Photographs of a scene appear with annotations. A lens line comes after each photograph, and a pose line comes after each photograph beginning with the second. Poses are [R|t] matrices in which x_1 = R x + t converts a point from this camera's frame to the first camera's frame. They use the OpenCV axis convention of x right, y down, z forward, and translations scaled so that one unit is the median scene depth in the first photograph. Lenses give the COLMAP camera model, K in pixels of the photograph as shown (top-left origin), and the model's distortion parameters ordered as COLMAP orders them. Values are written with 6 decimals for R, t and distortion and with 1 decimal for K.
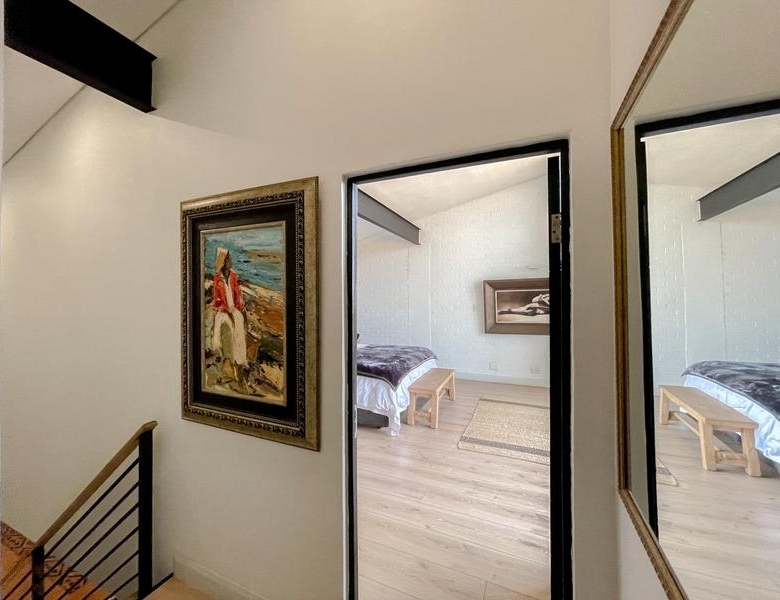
lens RADIAL K [[323.1, 0, 387.9], [0, 323.1, 297.0], [0, 0, 1]] dist [0.000241, 0.000690]
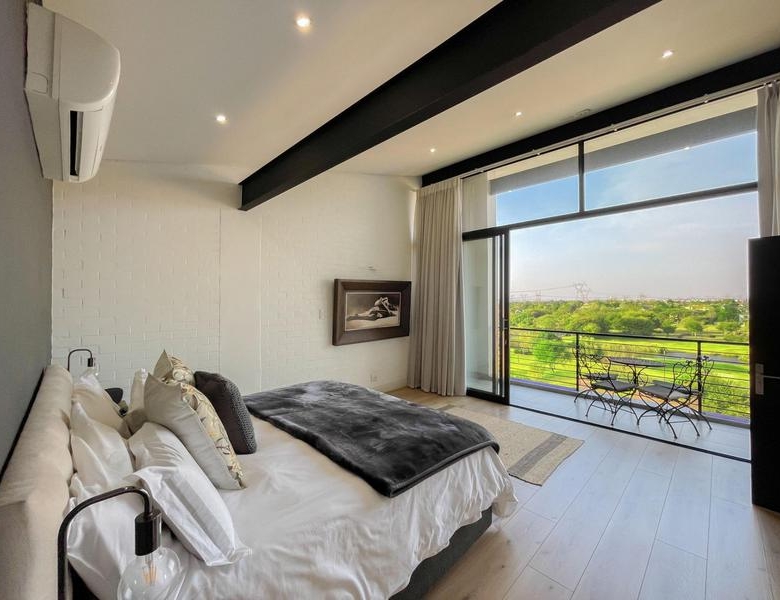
lens RADIAL K [[323.1, 0, 387.9], [0, 323.1, 297.0], [0, 0, 1]] dist [0.000241, 0.000690]
pose [[0.370139, 0.012565, 0.928891, -0.398035], [-0.010429, 0.999902, -0.009371, -0.000669], [-0.928918, -0.006219, 0.370234, 0.605260]]
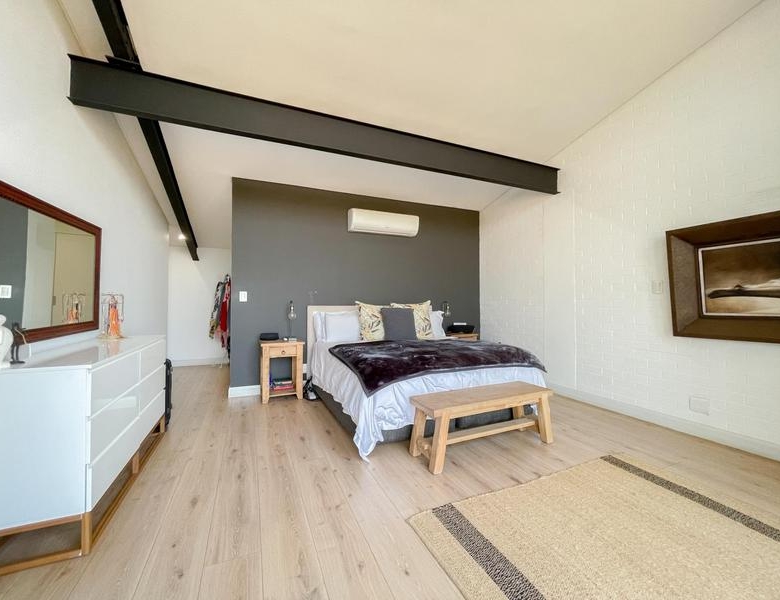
lens RADIAL K [[323.1, 0, 387.9], [0, 323.1, 297.0], [0, 0, 1]] dist [0.000241, 0.000690]
pose [[0.735229, -0.008935, -0.677759, 0.322927], [0.007842, 0.999958, -0.004676, 0.052128], [0.677773, -0.001877, 0.735269, 0.324954]]
